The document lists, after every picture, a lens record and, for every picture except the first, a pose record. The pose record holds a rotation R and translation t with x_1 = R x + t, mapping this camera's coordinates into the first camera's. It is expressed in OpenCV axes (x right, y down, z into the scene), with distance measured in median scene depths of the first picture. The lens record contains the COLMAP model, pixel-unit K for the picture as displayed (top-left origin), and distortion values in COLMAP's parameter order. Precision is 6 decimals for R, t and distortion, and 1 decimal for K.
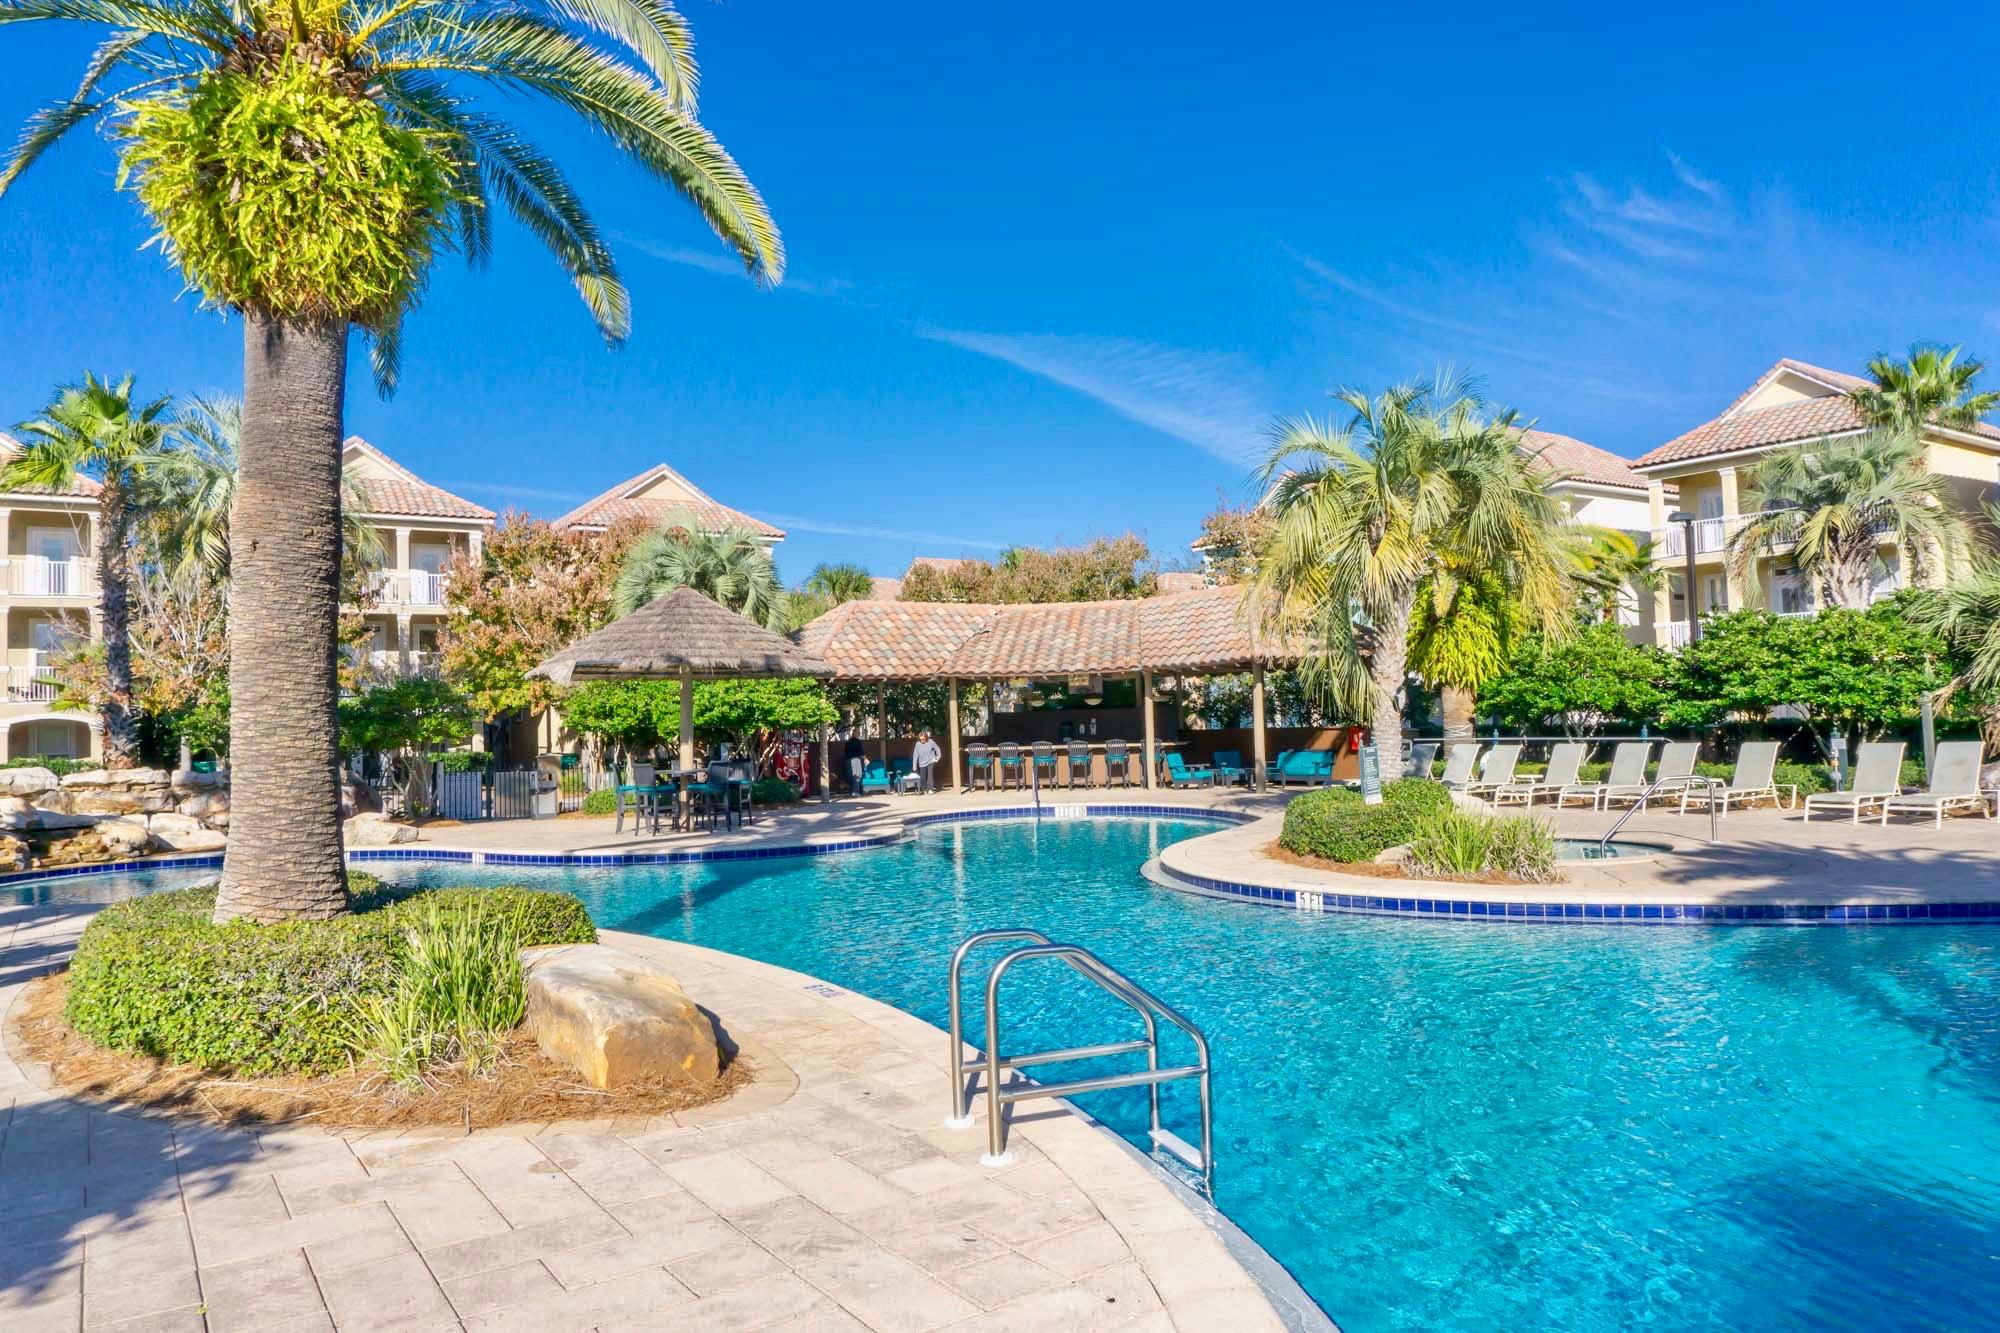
lens RADIAL K [[1377.8, 0, 1004.6], [0, 1377.8, 667.6], [0, 0, 1]] dist [-0.010713, -0.012235]
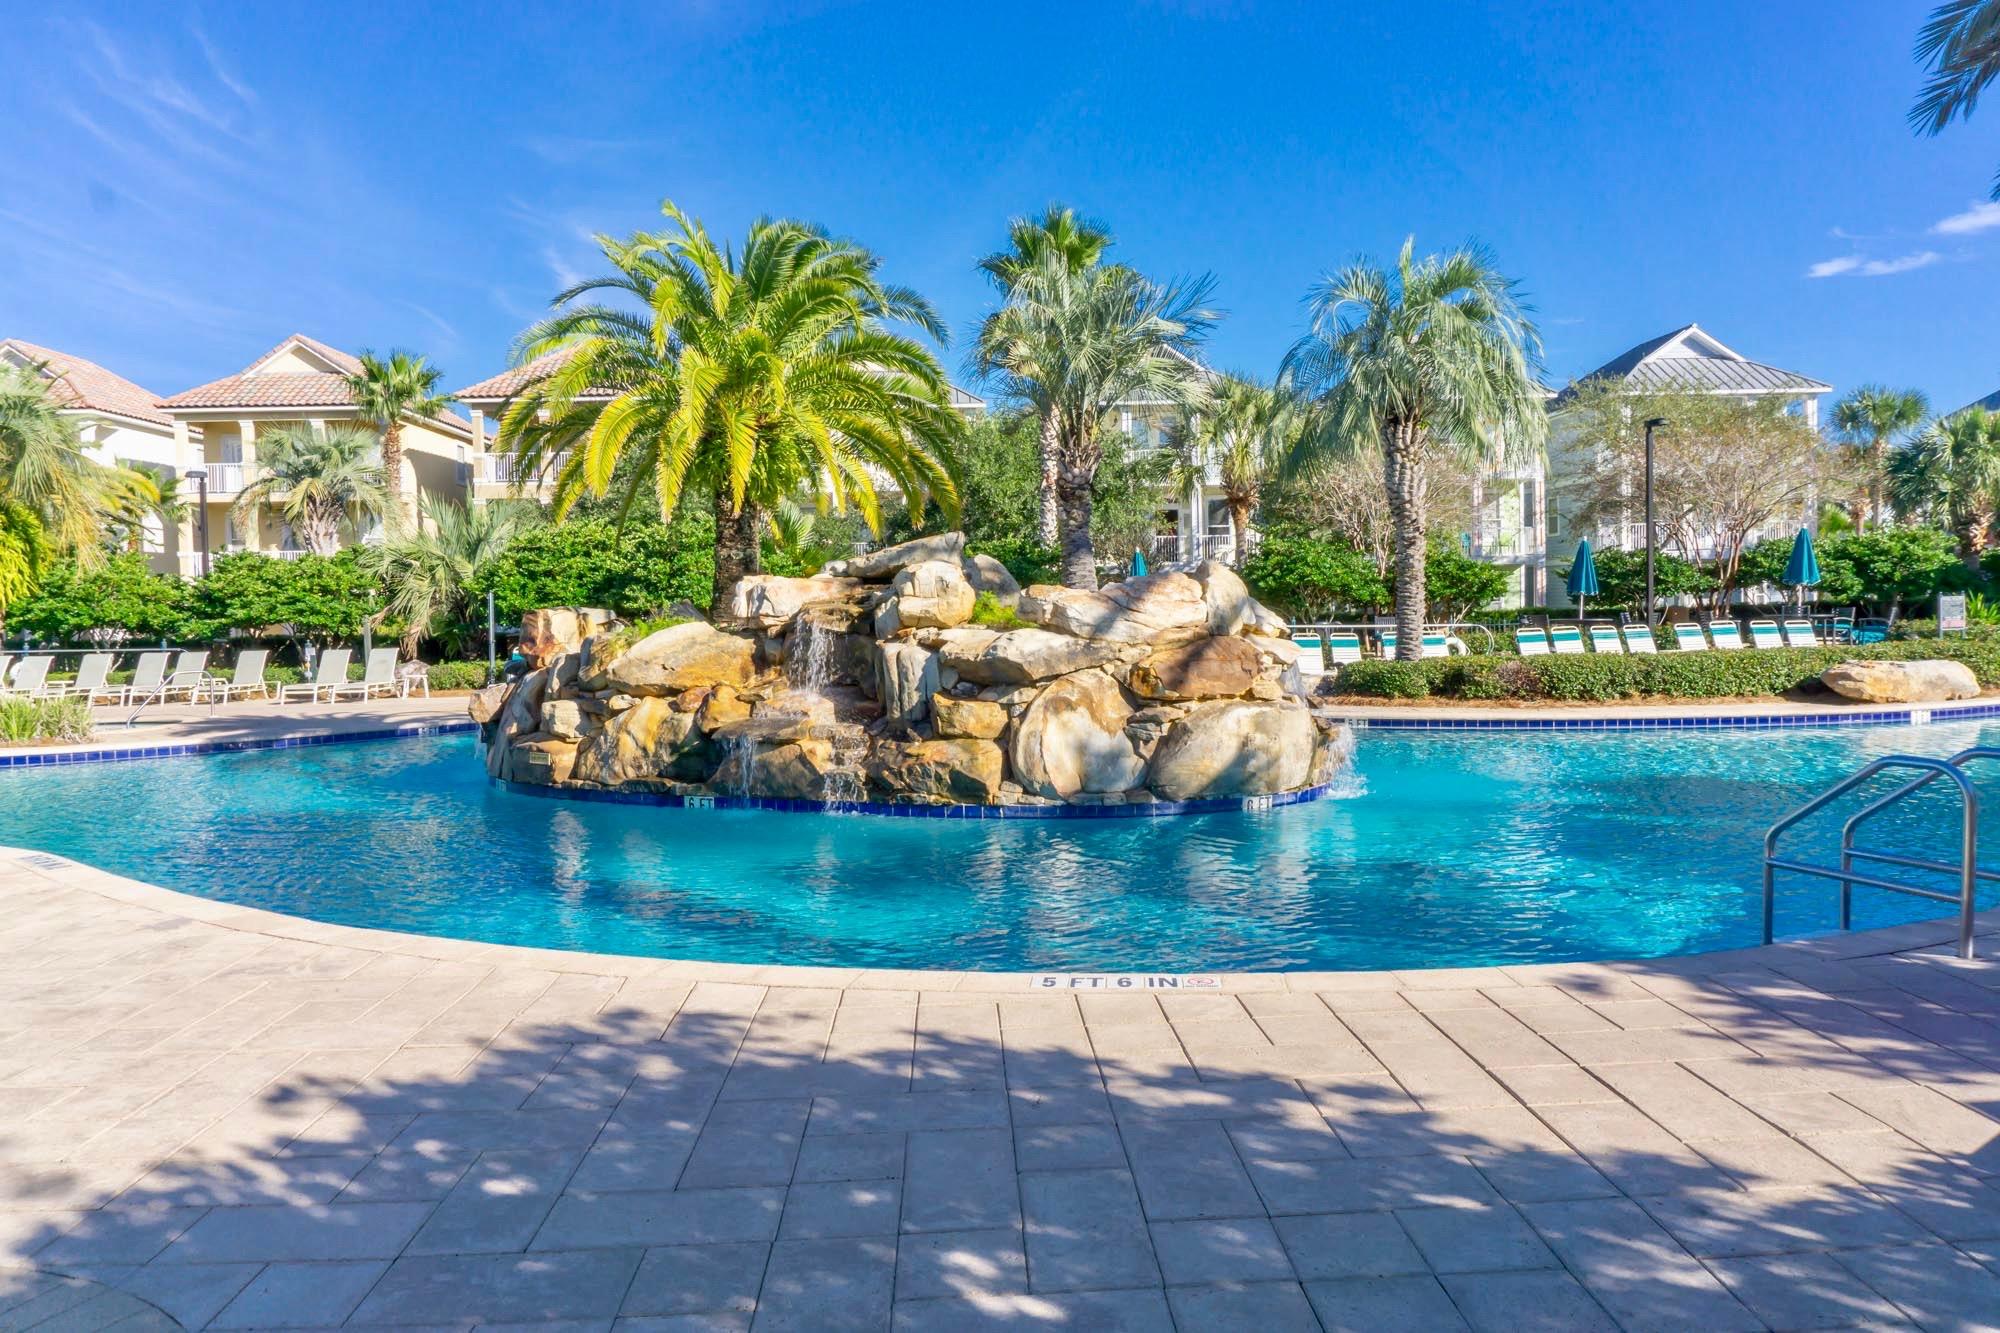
lens RADIAL K [[1377.8, 0, 1012.9], [0, 1377.8, 670.1], [0, 0, 1]] dist [-0.010713, -0.012235]
pose [[0.551999, -0.013834, 0.833730, -0.147195], [-0.031616, 0.998796, 0.037505, -0.000736], [-0.833245, -0.047062, 0.550897, -0.331578]]
